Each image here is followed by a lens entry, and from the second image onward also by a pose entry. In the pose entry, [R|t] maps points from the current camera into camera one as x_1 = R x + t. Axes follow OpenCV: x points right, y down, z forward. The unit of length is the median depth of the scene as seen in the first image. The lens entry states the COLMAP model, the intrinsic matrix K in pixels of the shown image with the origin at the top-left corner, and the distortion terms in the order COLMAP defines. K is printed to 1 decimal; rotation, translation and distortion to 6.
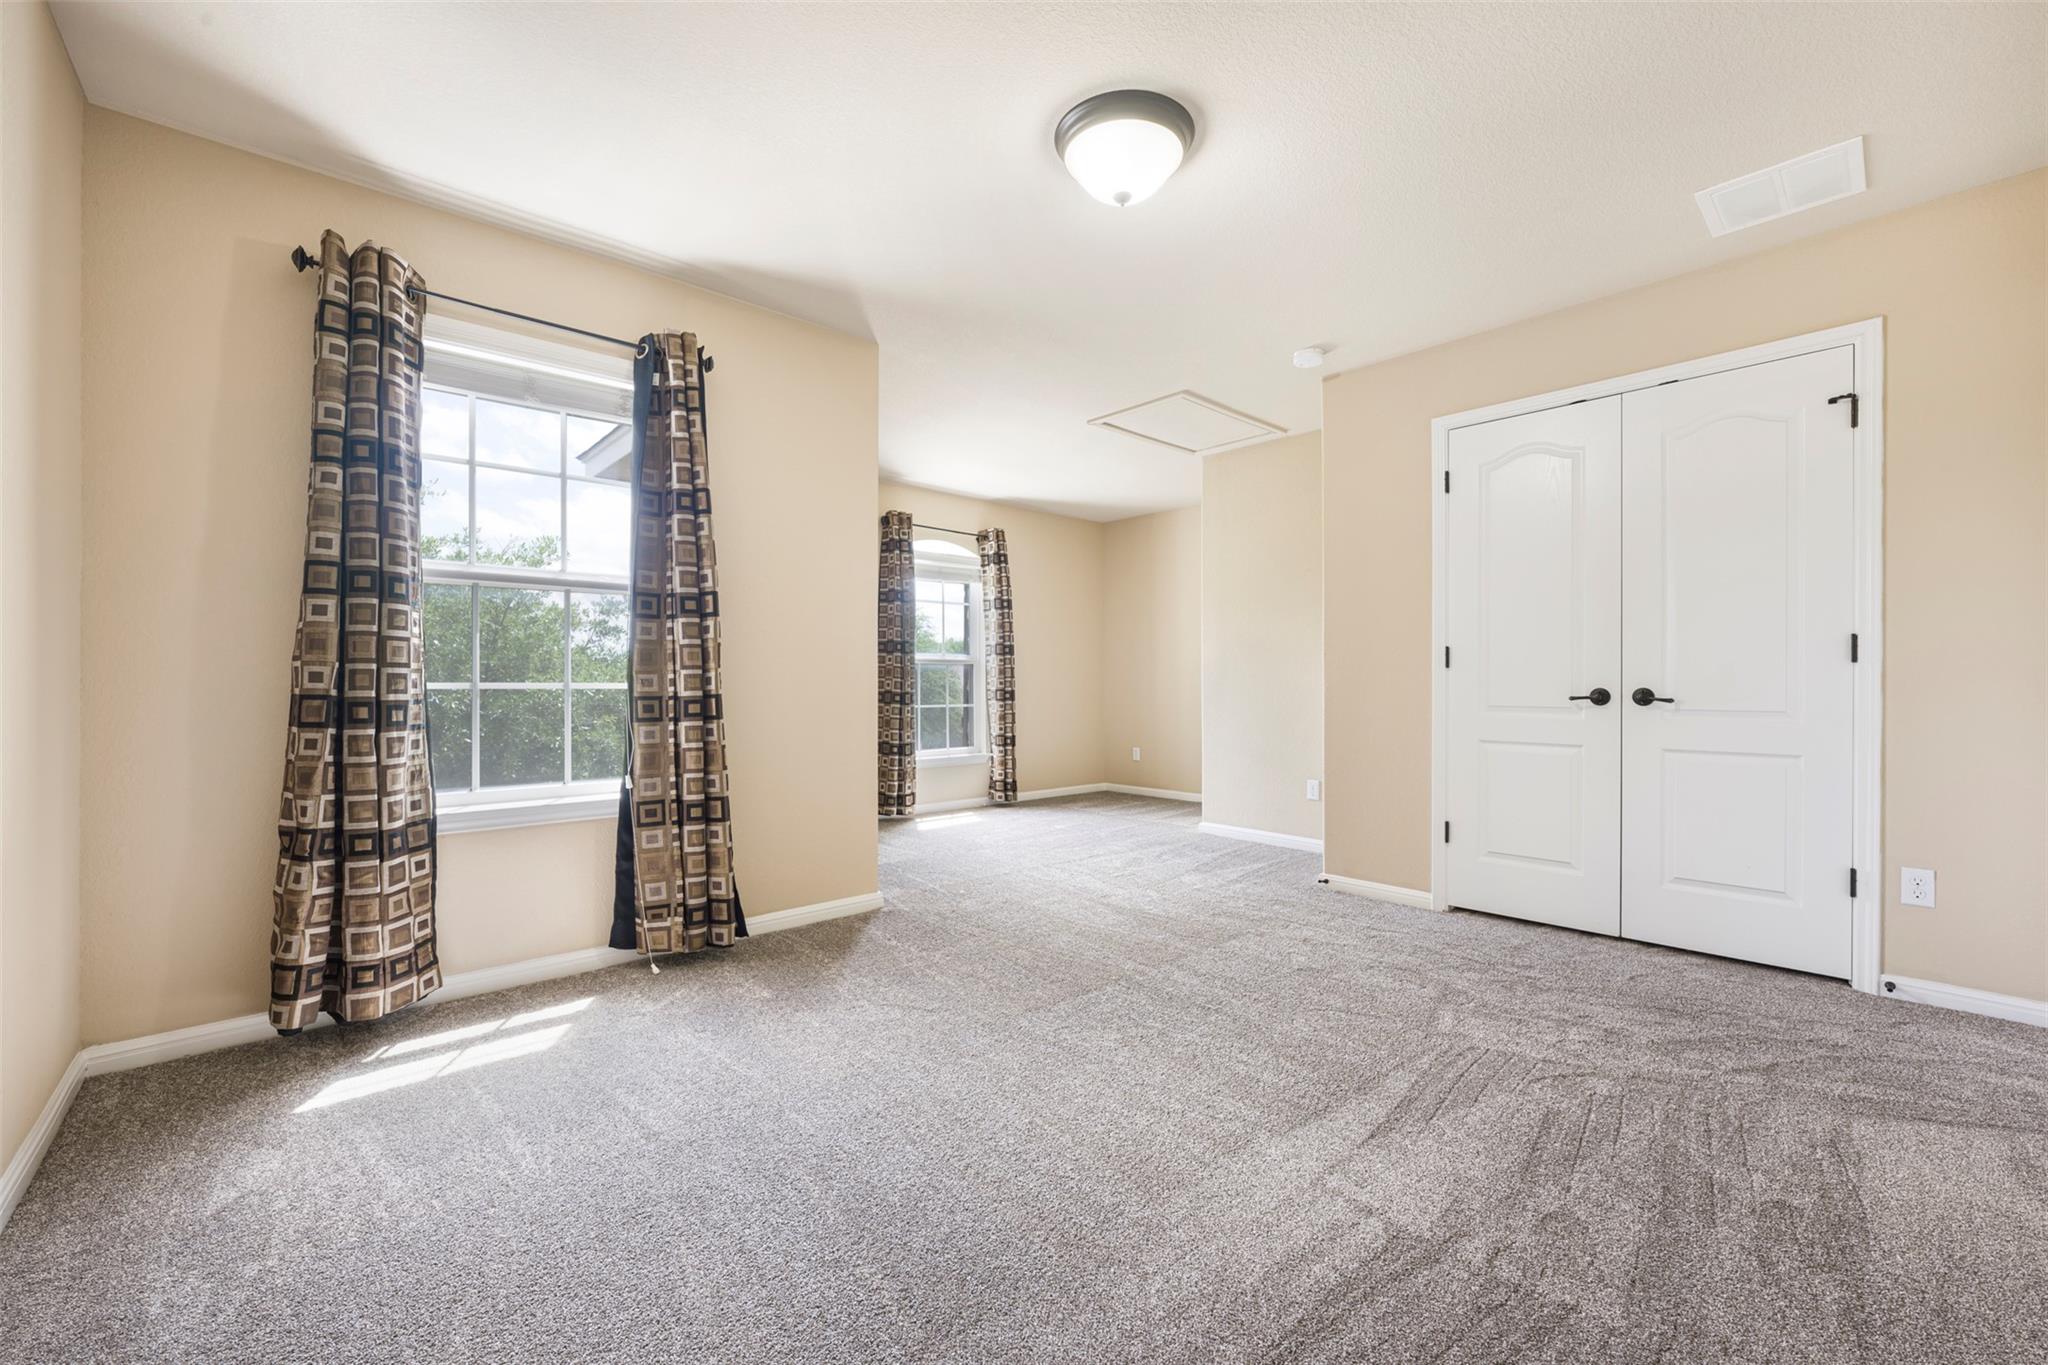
lens RADIAL K [[828.9, 0, 1023.5], [0, 828.9, 691.3], [0, 0, 1]] dist [-0.007144, 0.000188]
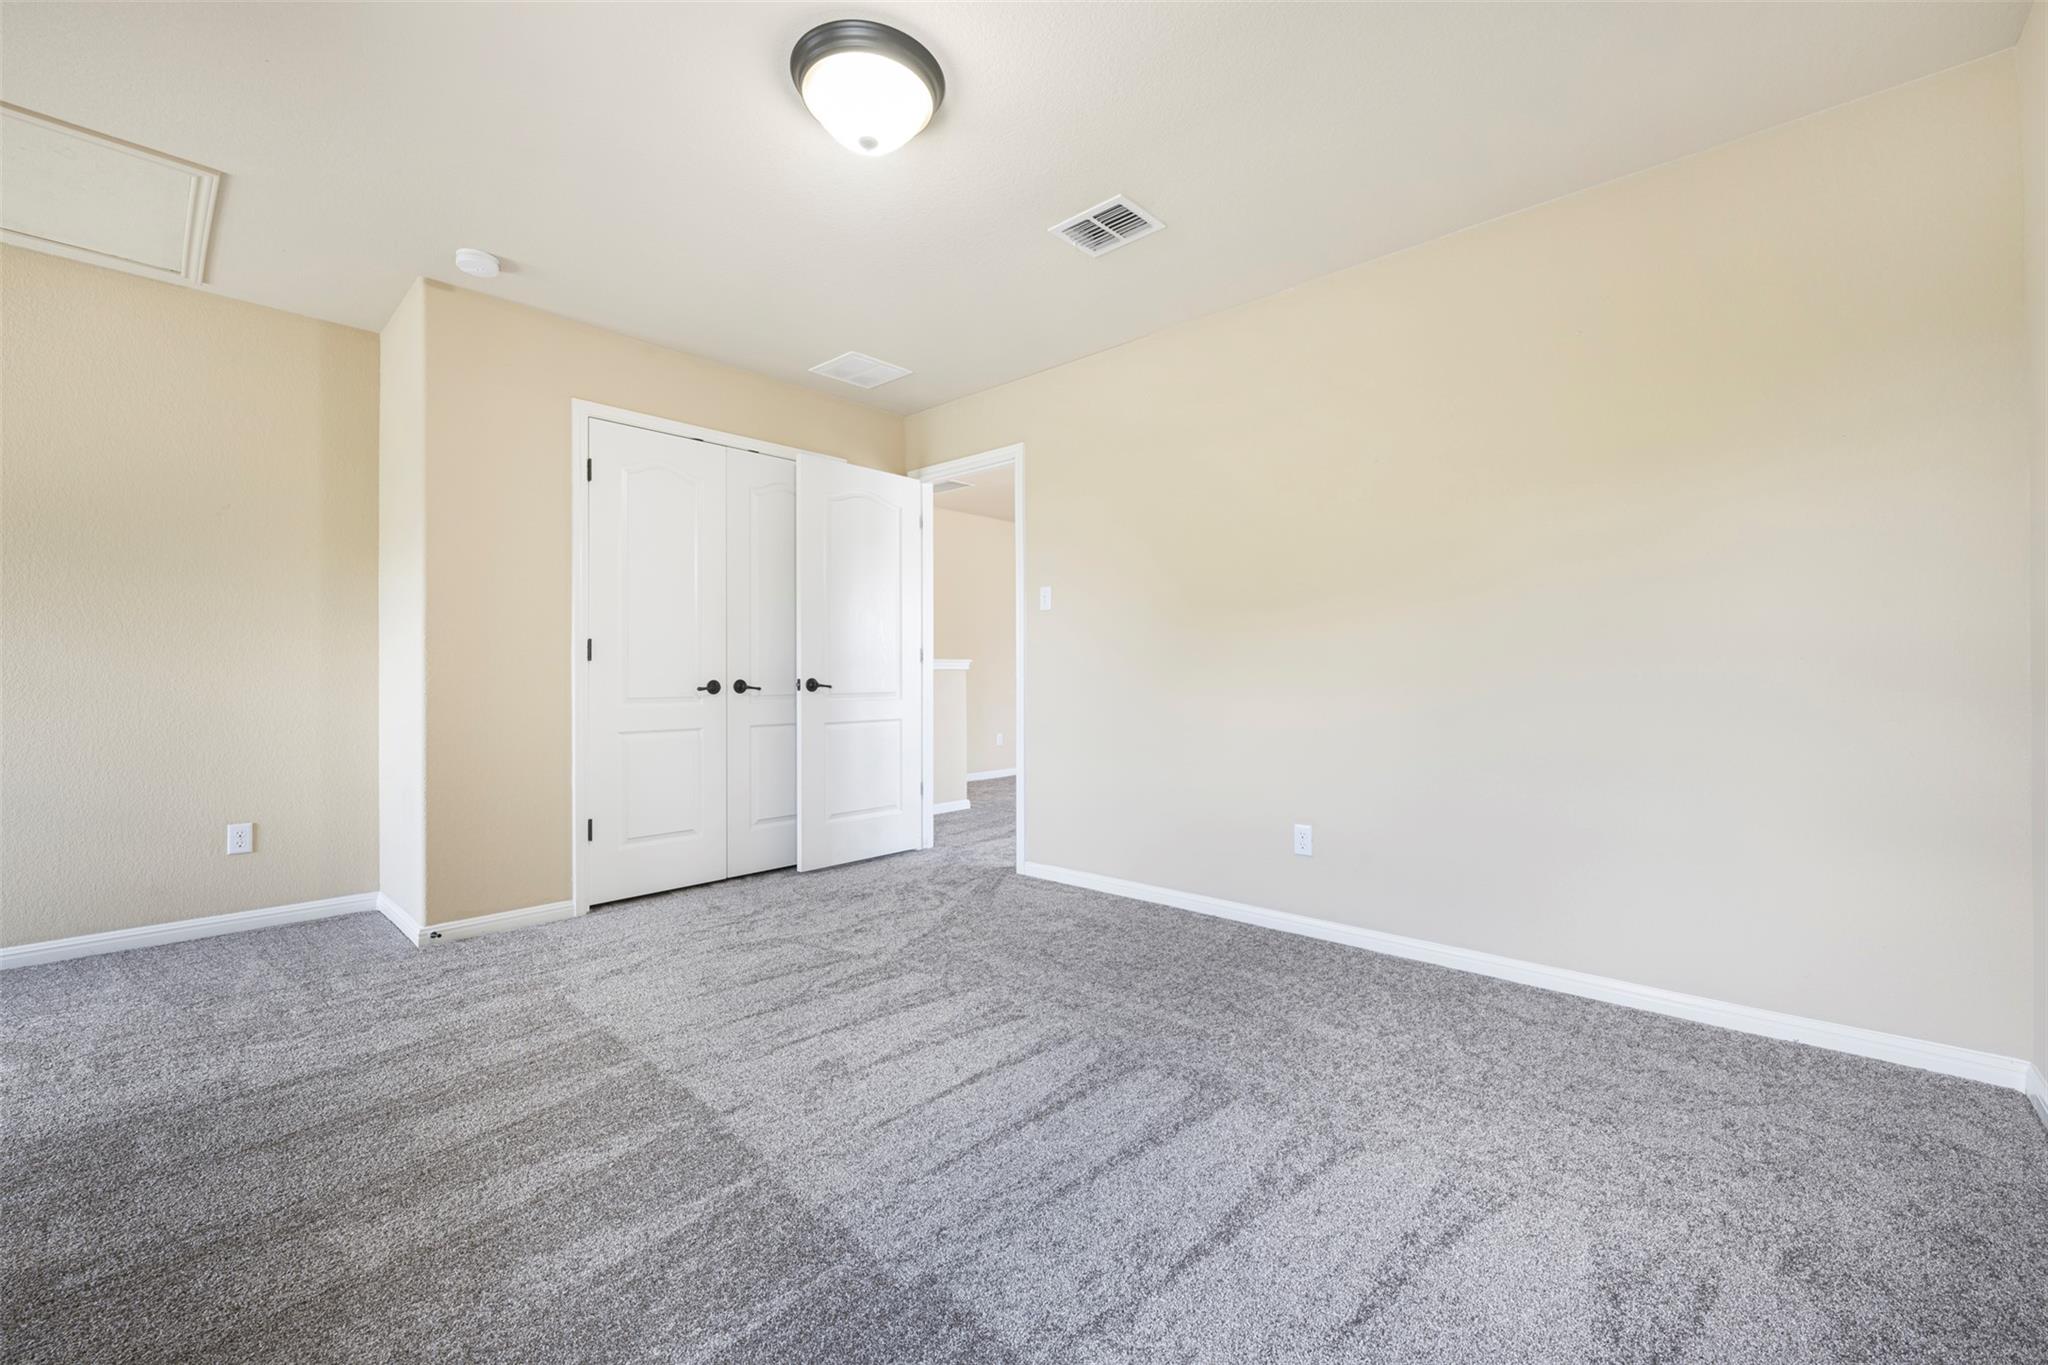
lens RADIAL K [[828.9, 0, 1023.0], [0, 828.9, 676.9], [0, 0, 1]] dist [-0.007144, 0.000188]
pose [[-0.107850, 0.004041, 0.994159, -0.549747], [0.016745, 0.999857, -0.002247, 0.001575], [-0.994026, 0.016404, -0.107903, 0.650519]]
